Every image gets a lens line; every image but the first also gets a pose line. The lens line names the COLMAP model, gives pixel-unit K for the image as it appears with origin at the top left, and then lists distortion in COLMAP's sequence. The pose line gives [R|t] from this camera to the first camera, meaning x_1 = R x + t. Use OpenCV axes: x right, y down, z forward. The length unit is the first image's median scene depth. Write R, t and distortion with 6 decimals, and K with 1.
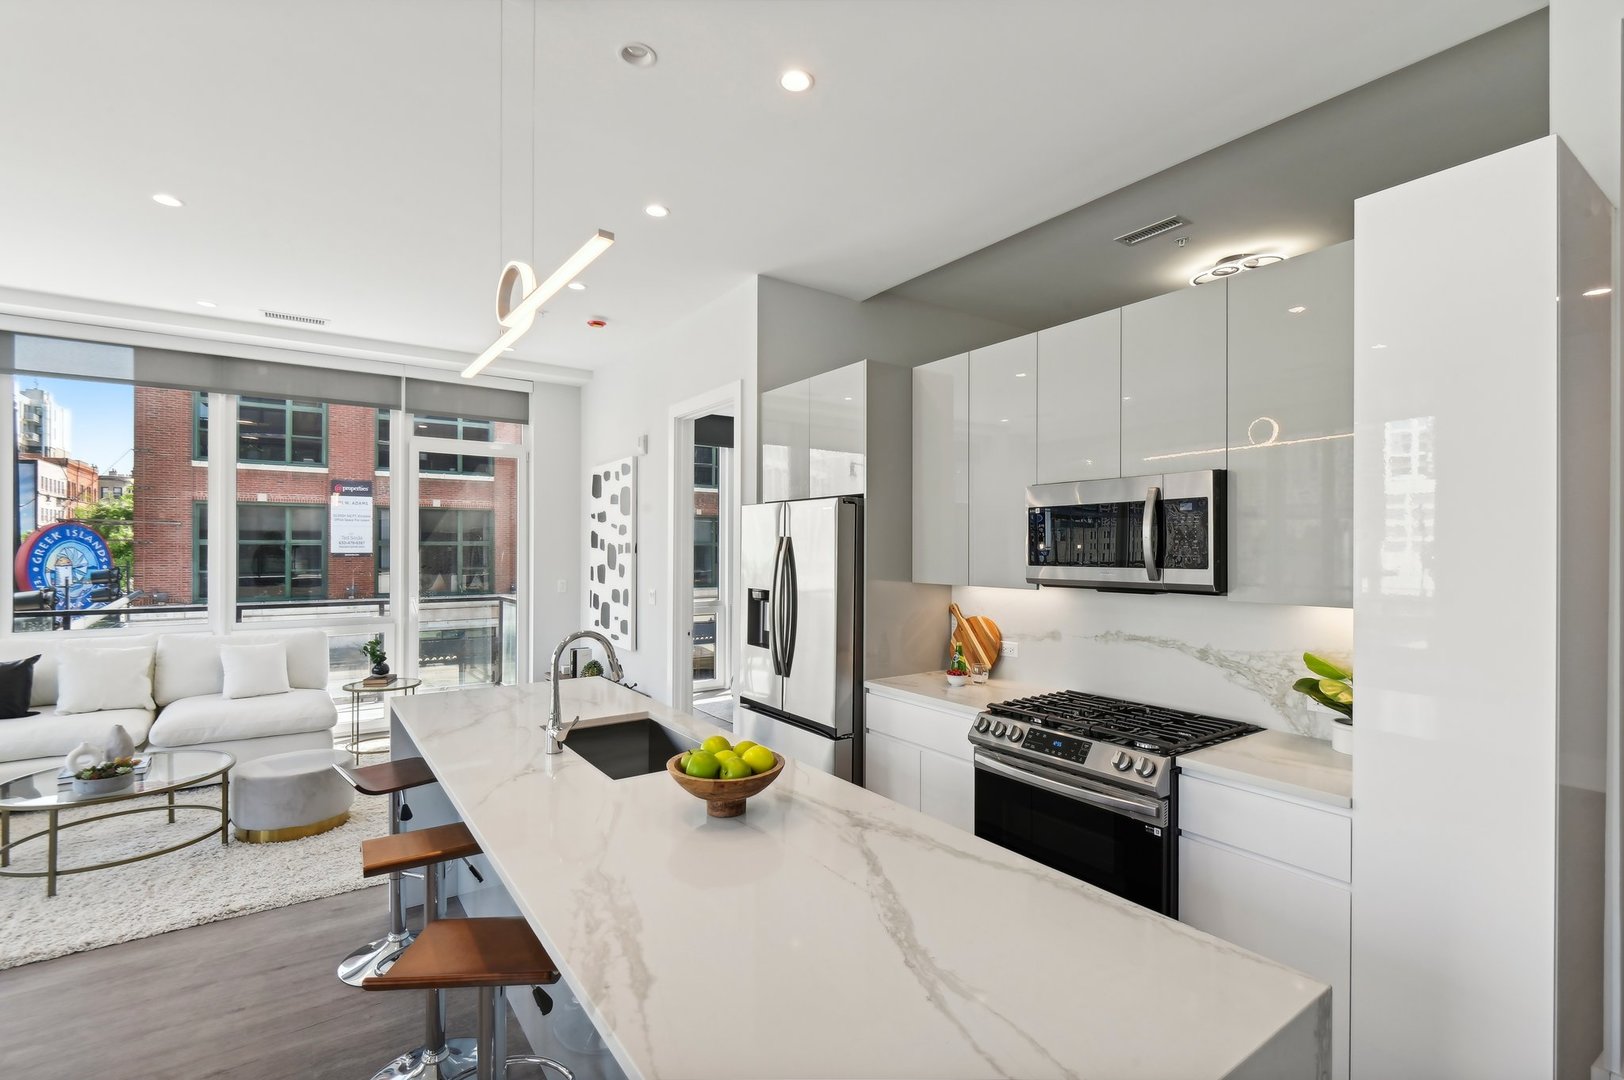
lens RADIAL K [[738.8, 0, 820.1], [0, 738.8, 548.1], [0, 0, 1]] dist [0.001233, -0.000554]
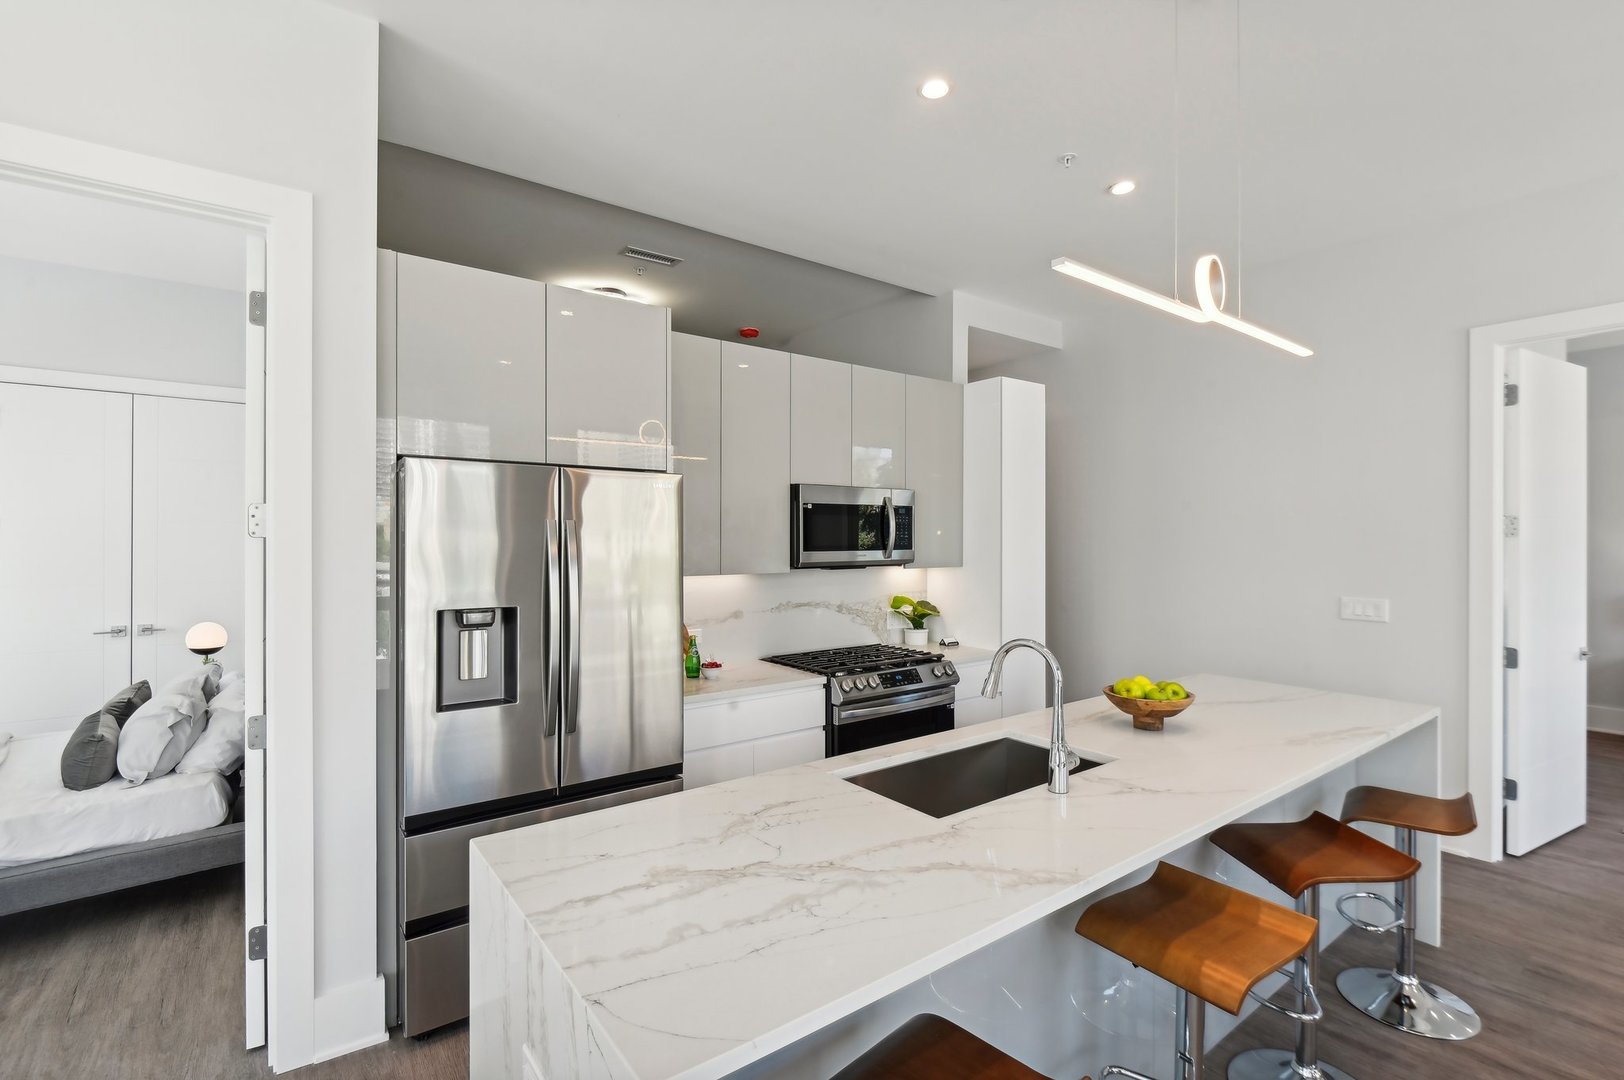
lens RADIAL K [[742.4, 0, 829.3], [0, 742.4, 536.1], [0, 0, 1]] dist [0.006475, -0.009487]
pose [[-0.036757, -0.000275, 0.999324, -0.968486], [0.000814, 1.000000, 0.000305, -0.001719], [-0.999324, 0.000825, -0.036757, 1.067859]]
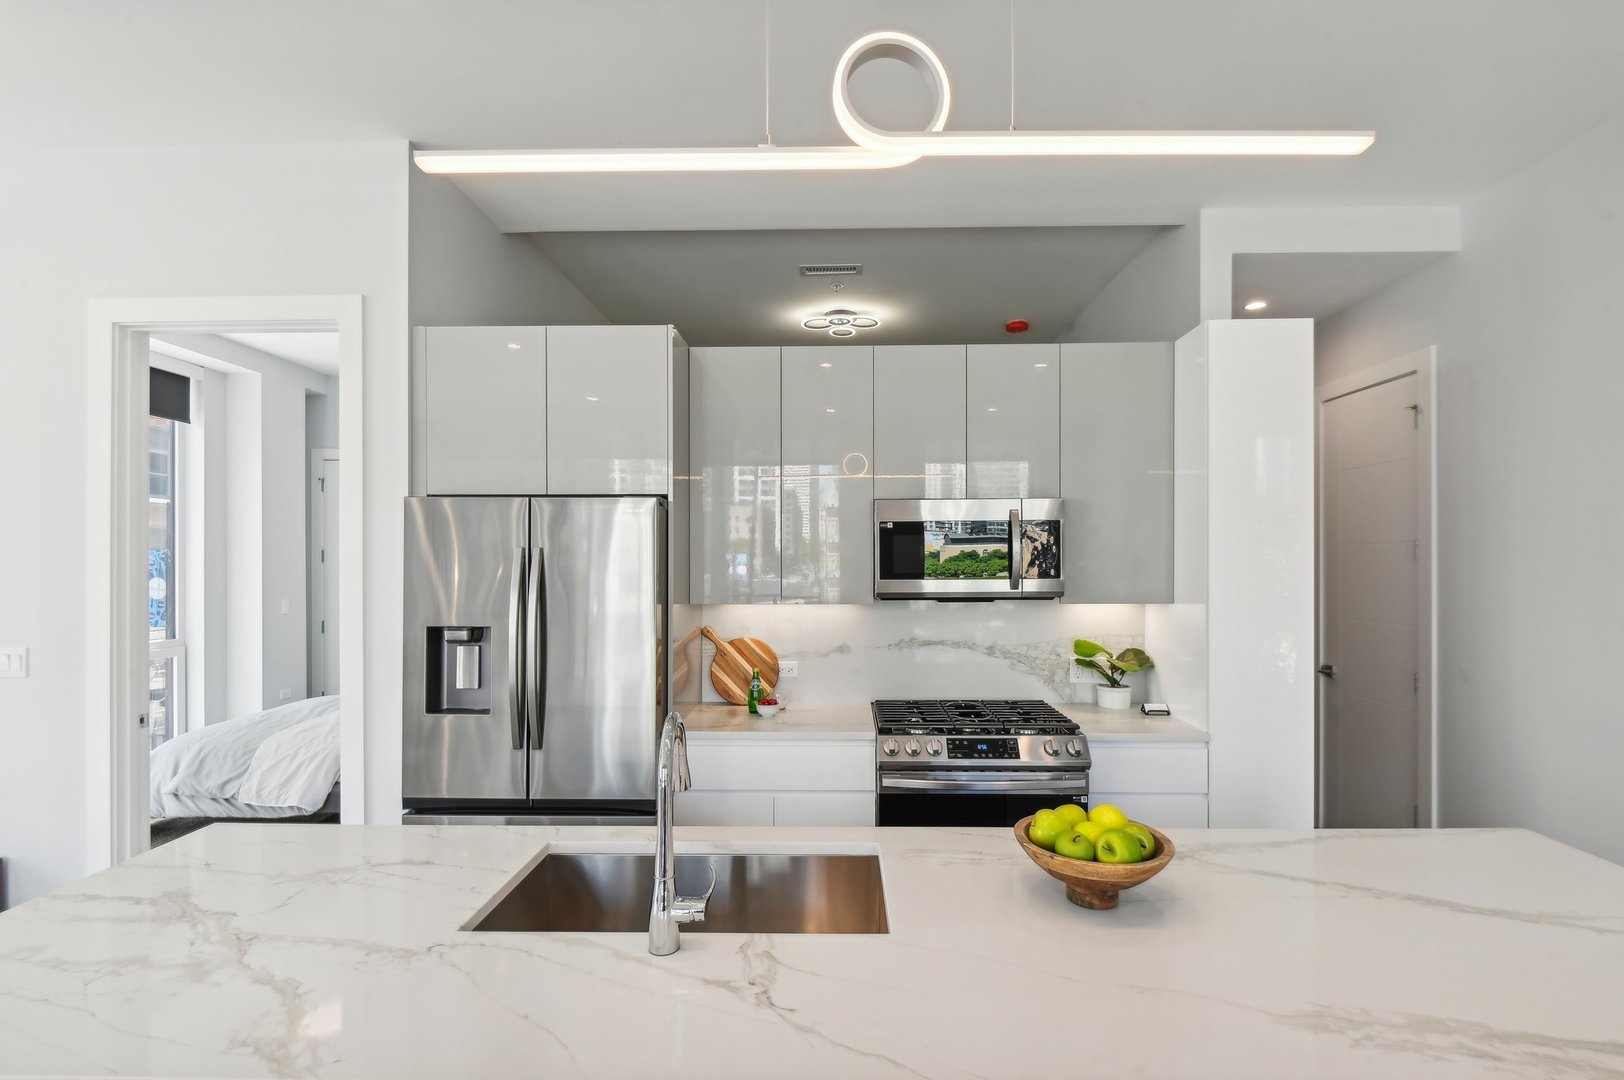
lens RADIAL K [[745.2, 0, 828.0], [0, 745.2, 560.3], [0, 0, 1]] dist [0.008735, -0.008783]
pose [[0.597216, -0.002705, 0.802076, -0.601808], [0.004776, 0.999989, -0.000184, -0.002867], [-0.802066, 0.003940, 0.597222, 0.486110]]
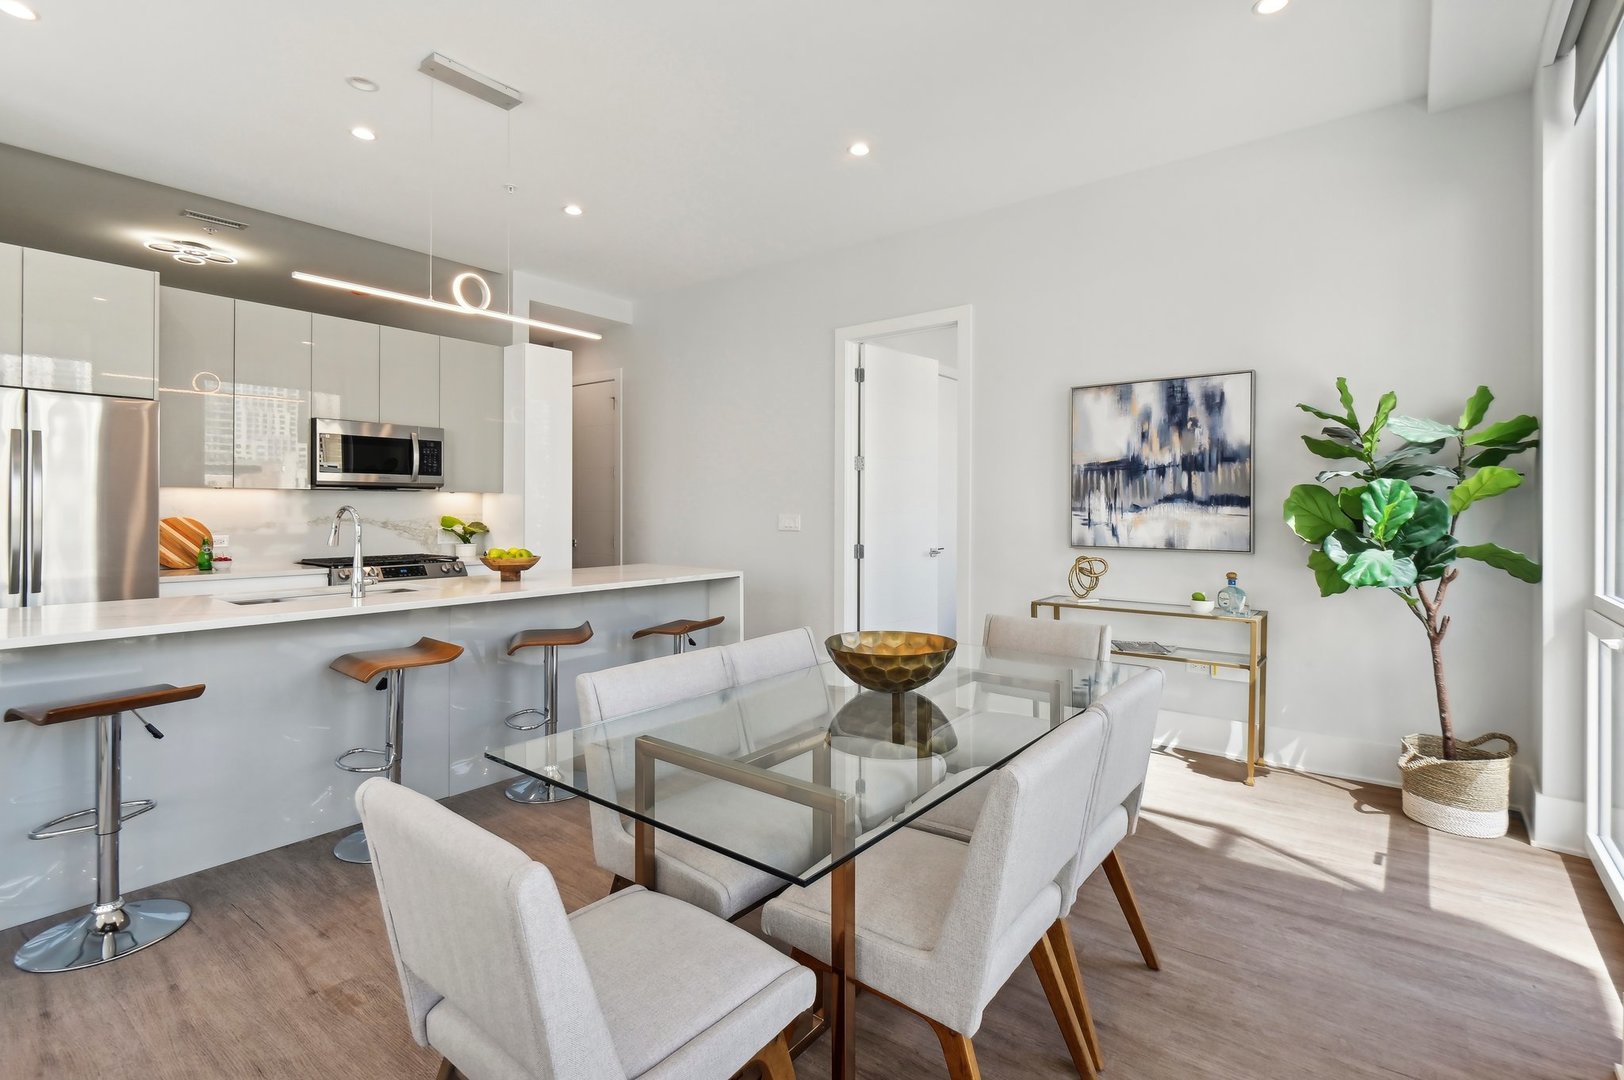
lens RADIAL K [[748.9, 0, 826.2], [0, 748.9, 515.2], [0, 0, 1]] dist [0.001687, -0.009975]
pose [[-0.295857, -0.011716, 0.955160, -1.551036], [-0.004471, 0.999931, 0.010881, 0.095311], [-0.955222, -0.001052, -0.295889, 0.502927]]
